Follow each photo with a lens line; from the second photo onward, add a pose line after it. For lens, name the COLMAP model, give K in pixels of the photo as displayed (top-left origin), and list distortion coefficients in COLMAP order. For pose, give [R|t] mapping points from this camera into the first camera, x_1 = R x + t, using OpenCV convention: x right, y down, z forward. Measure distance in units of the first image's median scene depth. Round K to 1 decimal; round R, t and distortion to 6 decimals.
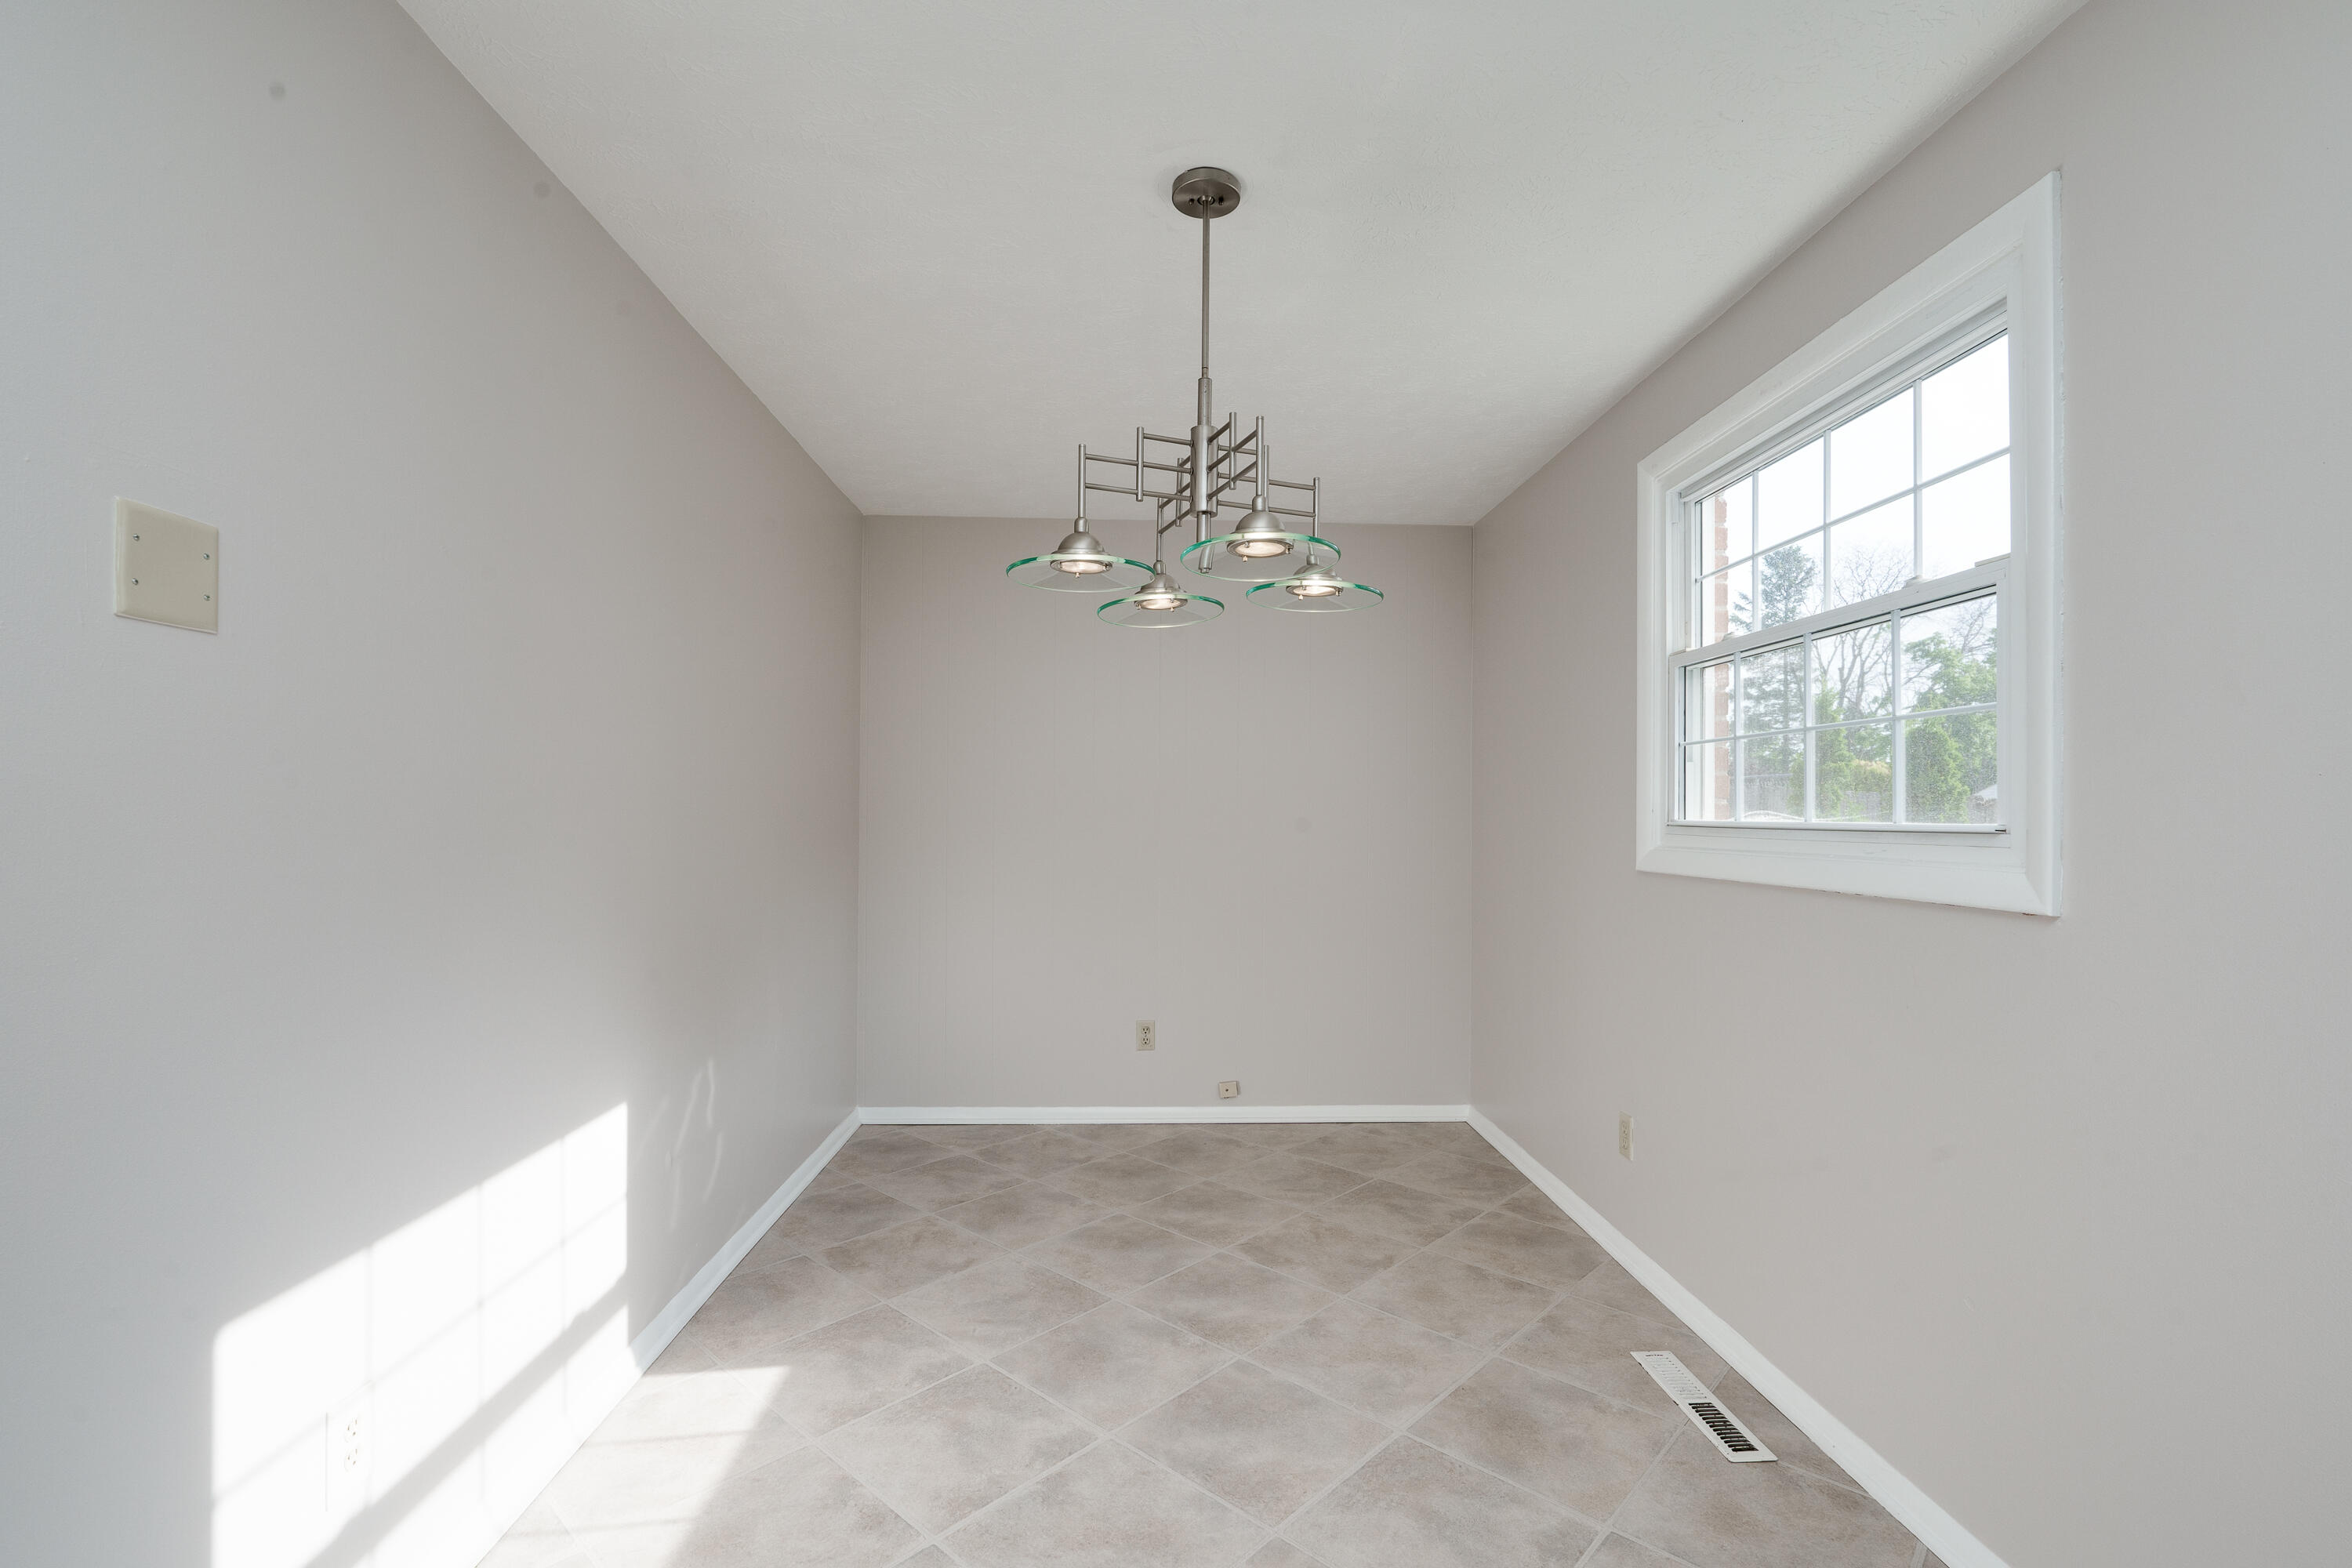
lens RADIAL K [[1048.8, 0, 1182.2], [0, 1048.8, 799.4], [0, 0, 1]] dist [-0.004865, 0.000435]
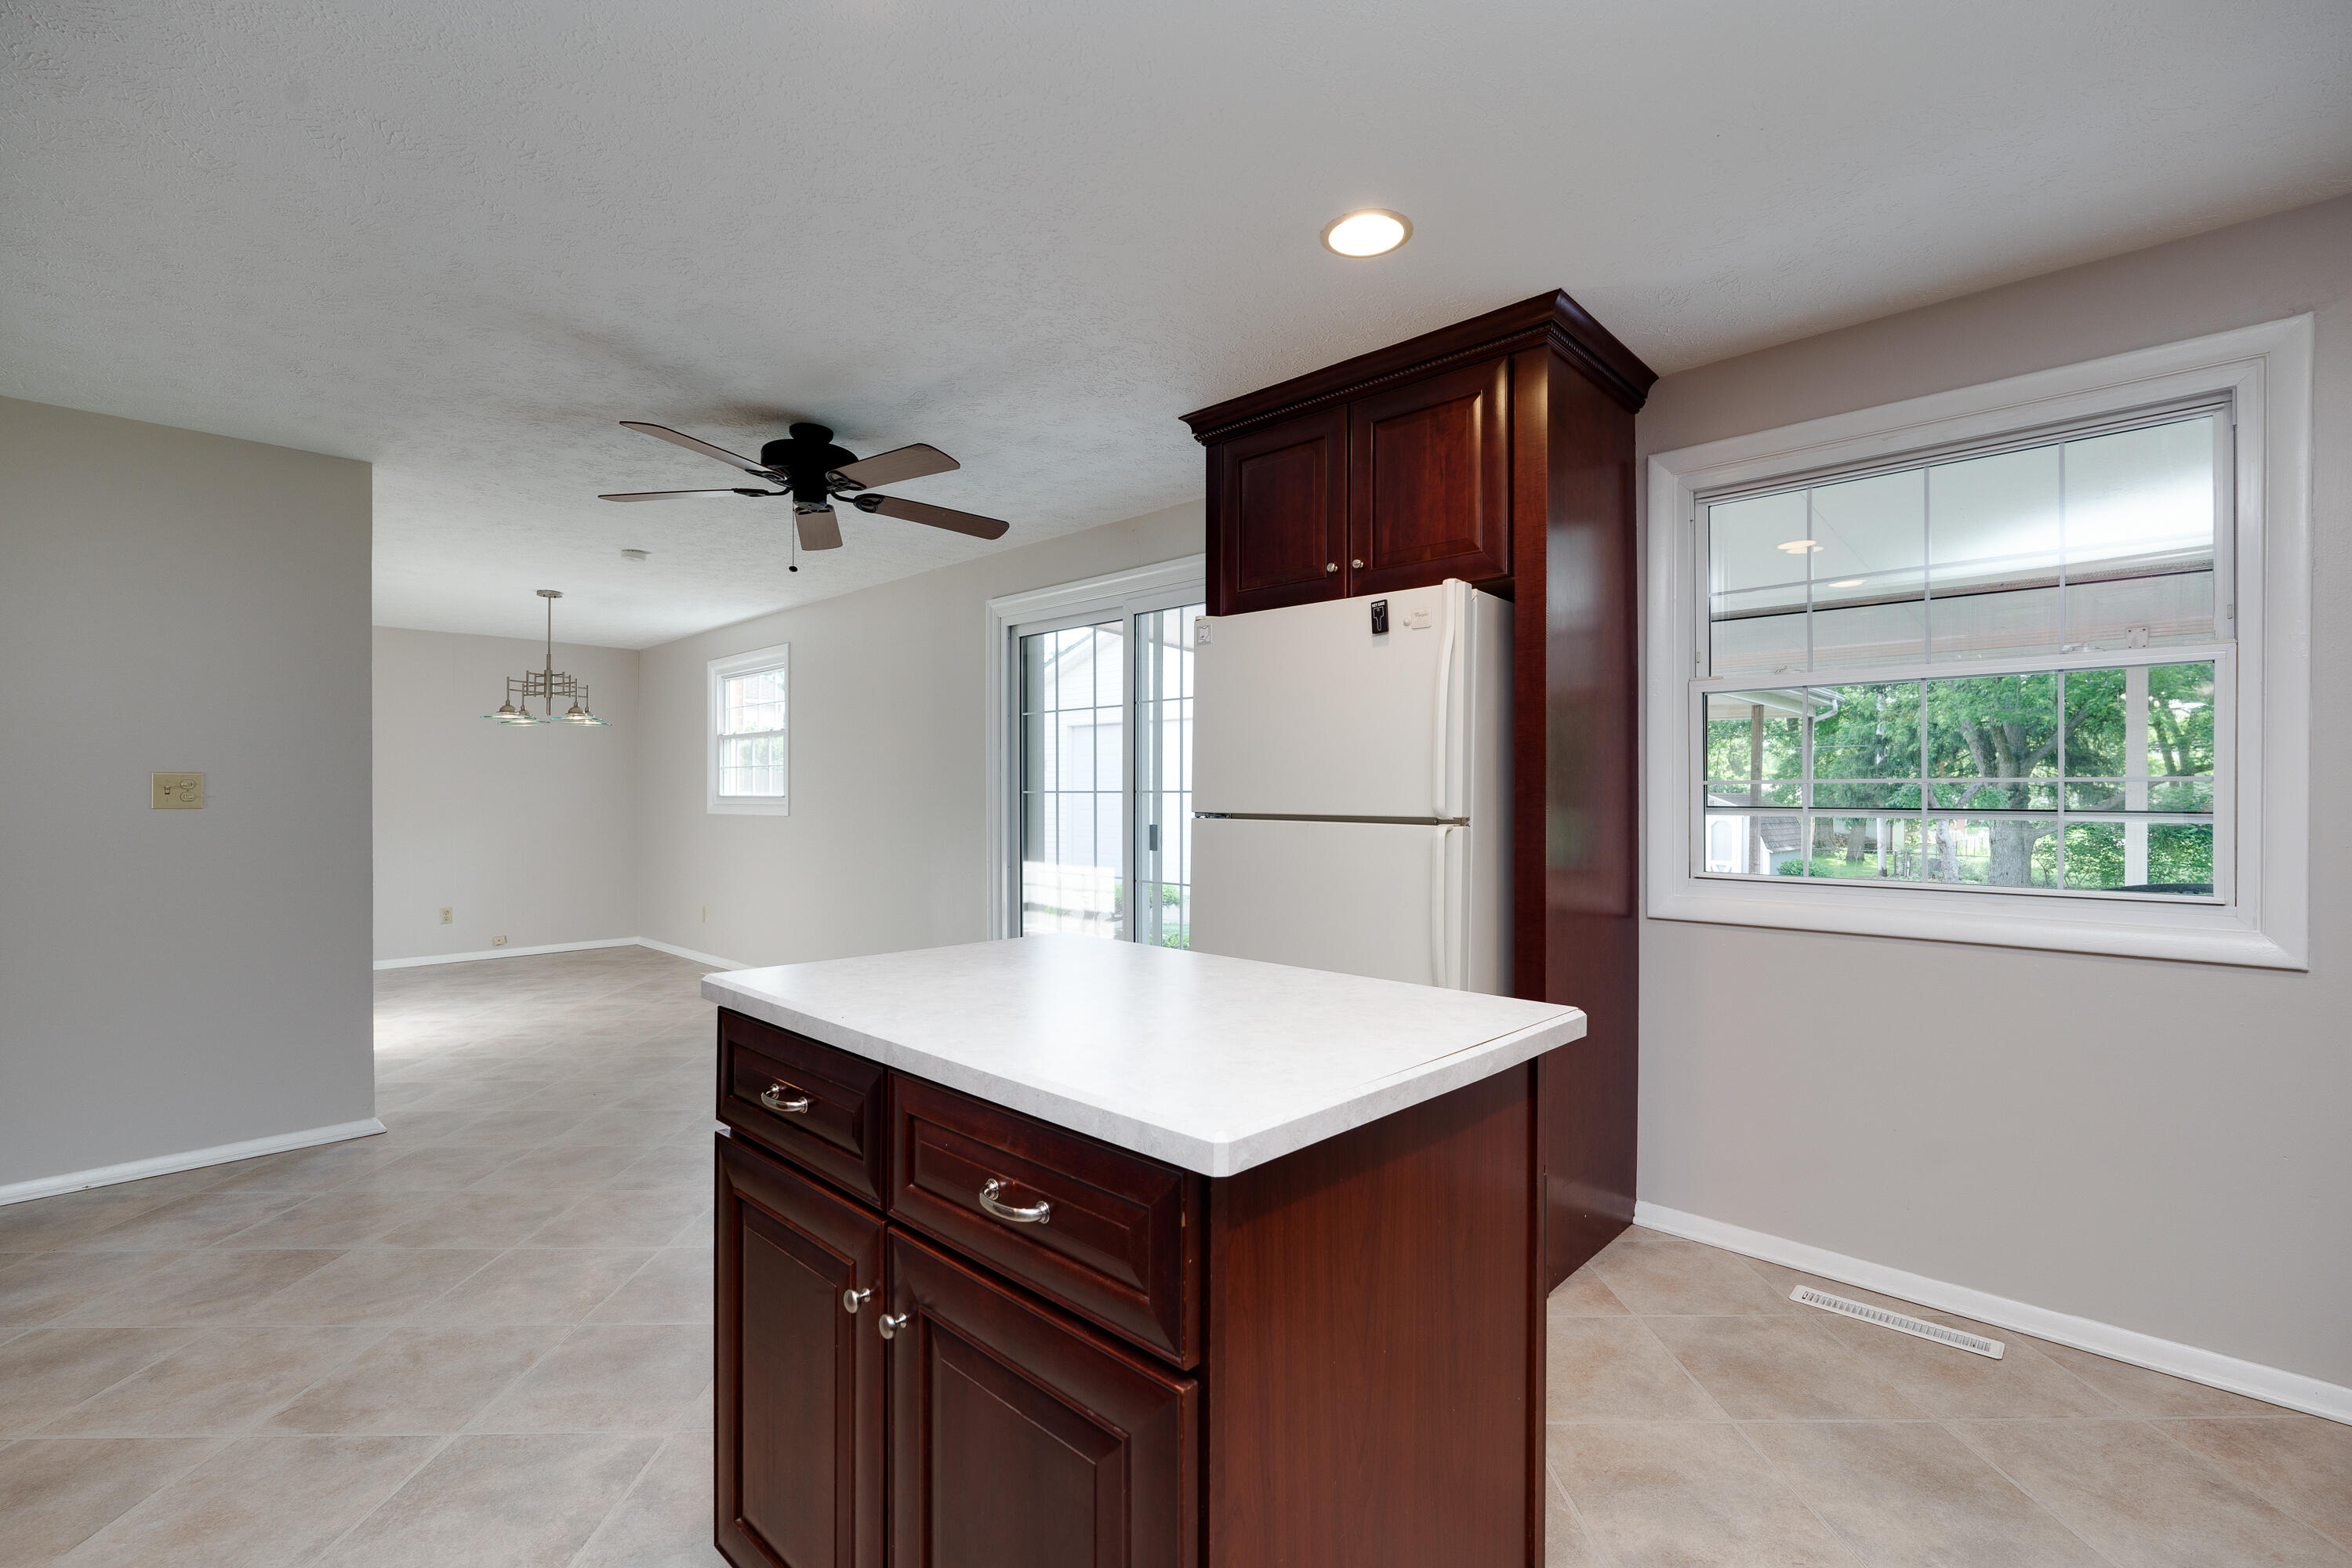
lens RADIAL K [[1048.8, 0, 1187.9], [0, 1048.8, 785.0], [0, 0, 1]] dist [-0.004865, 0.000435]
pose [[0.724280, -0.003792, 0.689496, -0.591593], [0.001303, 0.999991, 0.004131, -0.017171], [-0.689505, -0.002094, 0.724278, -2.026296]]
